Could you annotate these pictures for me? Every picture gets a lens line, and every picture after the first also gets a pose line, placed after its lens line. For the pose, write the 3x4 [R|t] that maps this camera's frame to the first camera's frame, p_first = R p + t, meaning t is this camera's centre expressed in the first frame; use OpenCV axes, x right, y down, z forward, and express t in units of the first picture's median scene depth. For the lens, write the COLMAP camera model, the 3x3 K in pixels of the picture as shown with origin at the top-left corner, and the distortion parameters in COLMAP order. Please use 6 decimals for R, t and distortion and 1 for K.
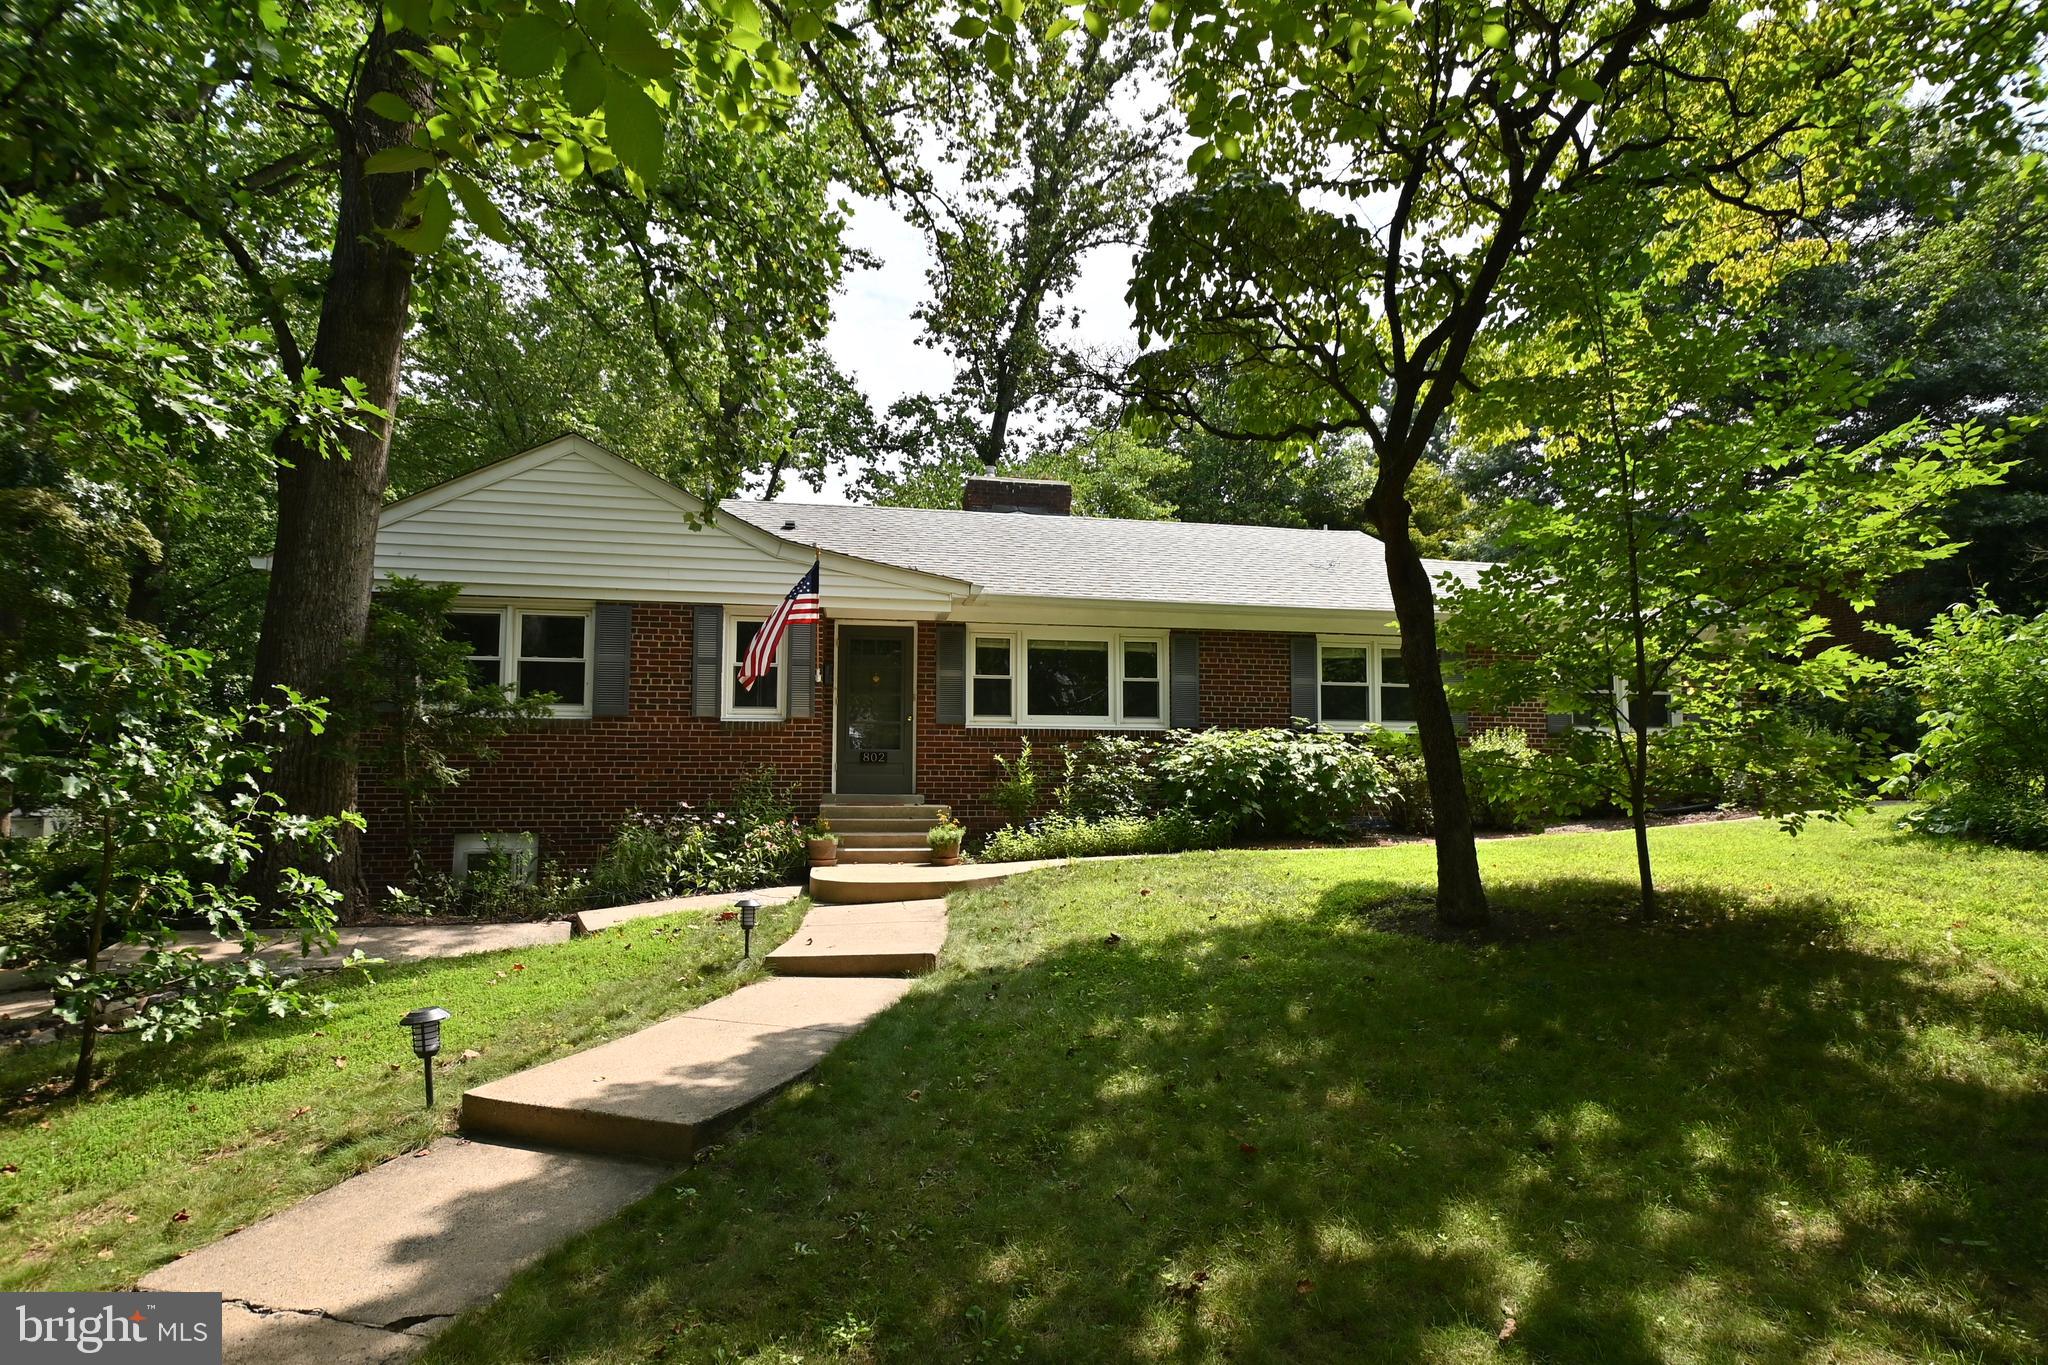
lens RADIAL K [[1021.3, 0, 1039.1], [0, 1021.3, 712.0], [0, 0, 1]] dist [-0.002026, -0.000593]
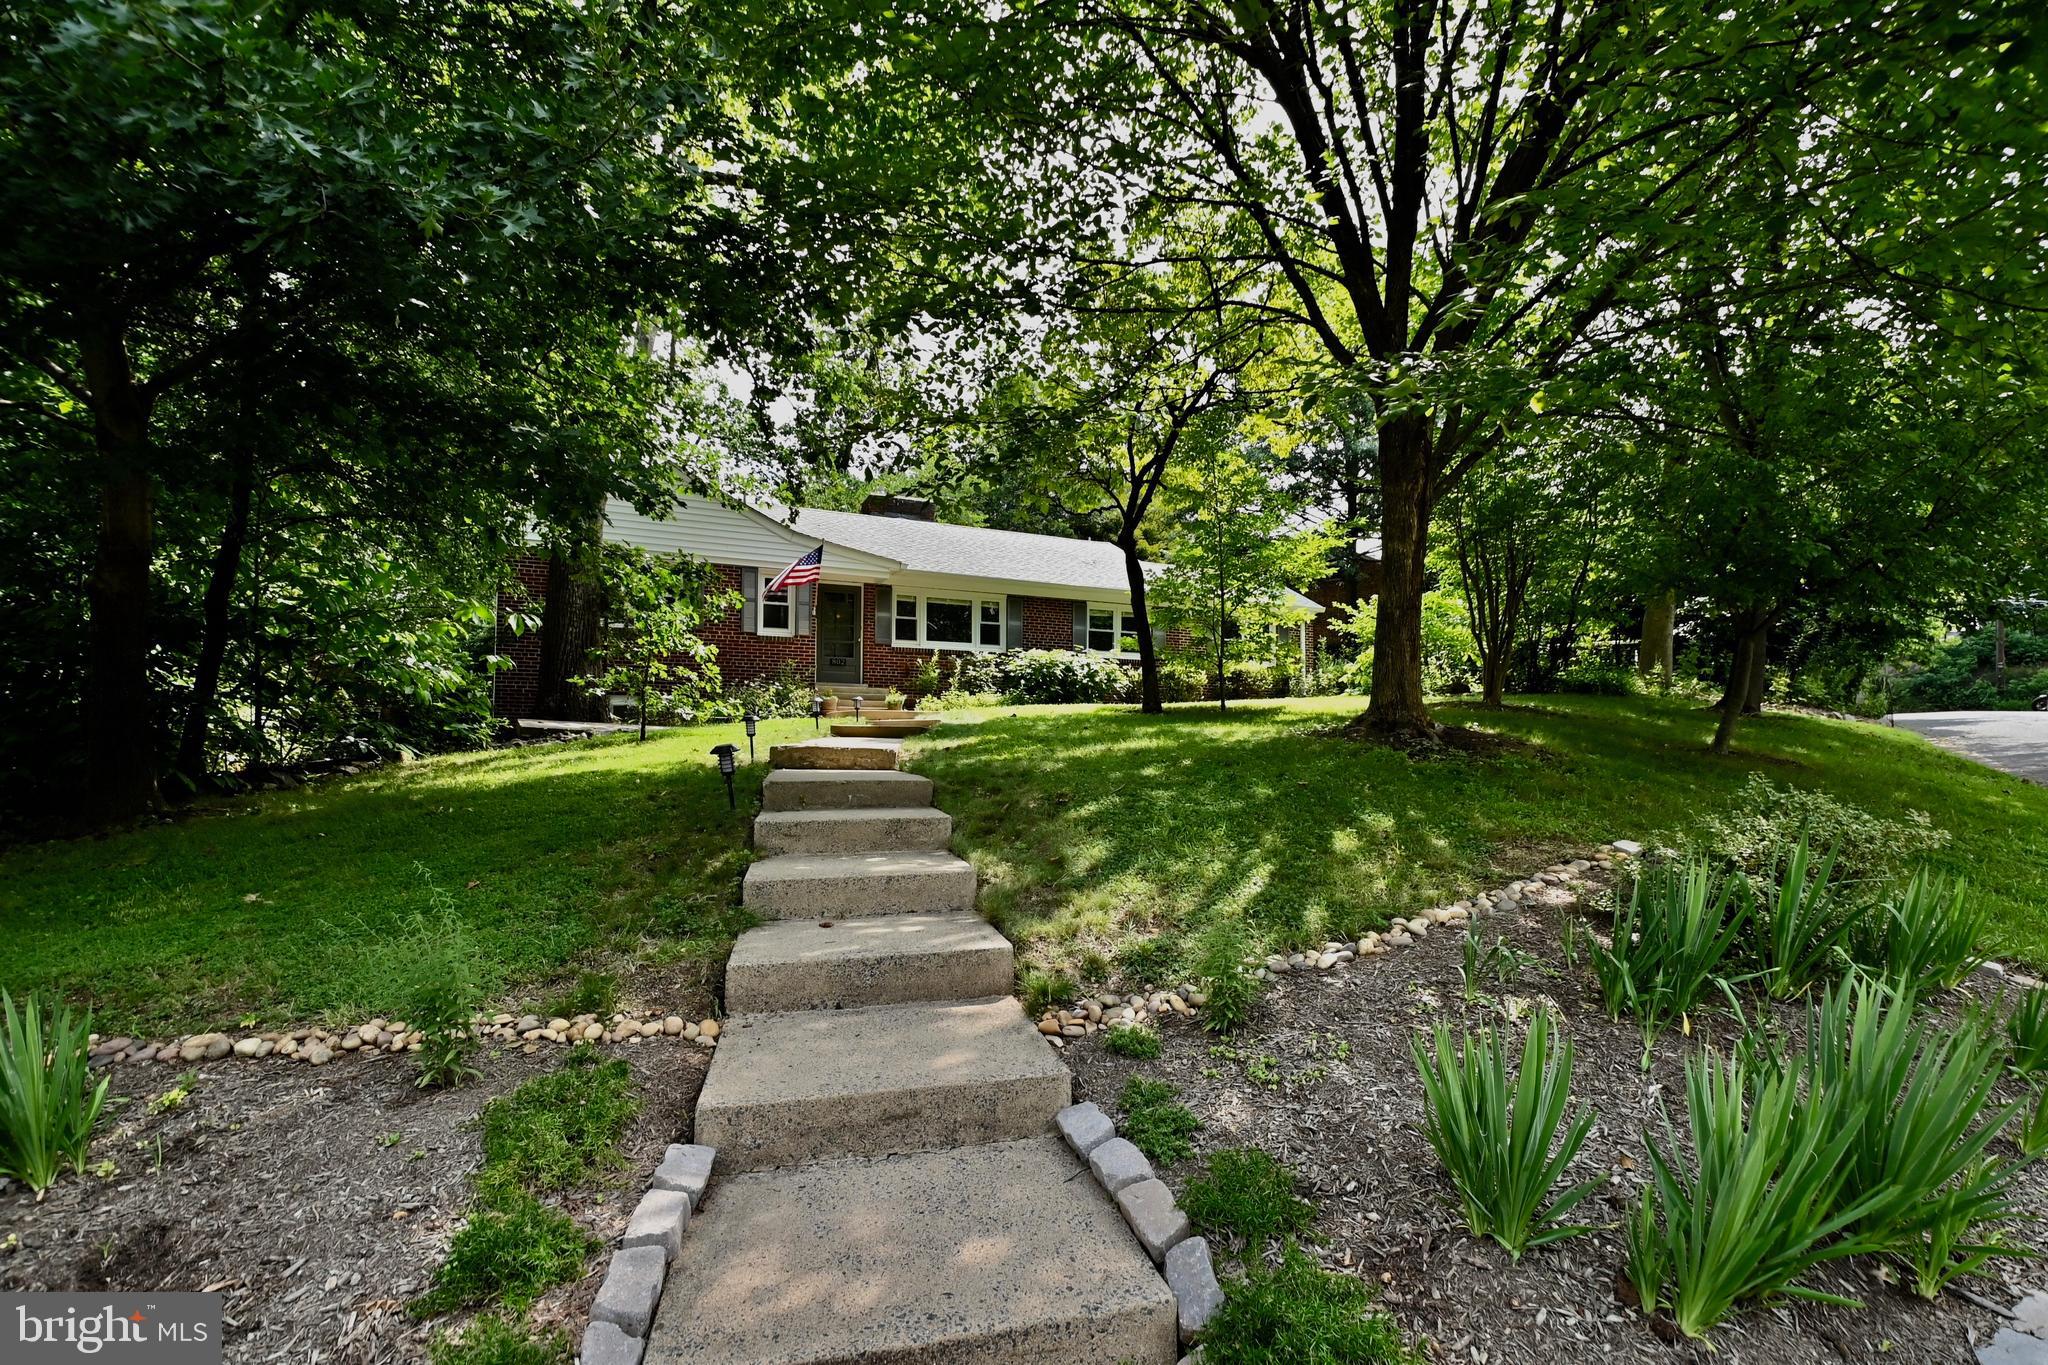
lens RADIAL K [[893.5, 0, 1064.8], [0, 893.5, 707.6], [0, 0, 1]] dist [-0.000964, -0.011533]
pose [[0.964642, 0.010155, 0.263370, -0.192649], [-0.017004, 0.999574, 0.023737, 0.080541], [-0.263016, -0.027376, 0.964403, -0.550564]]
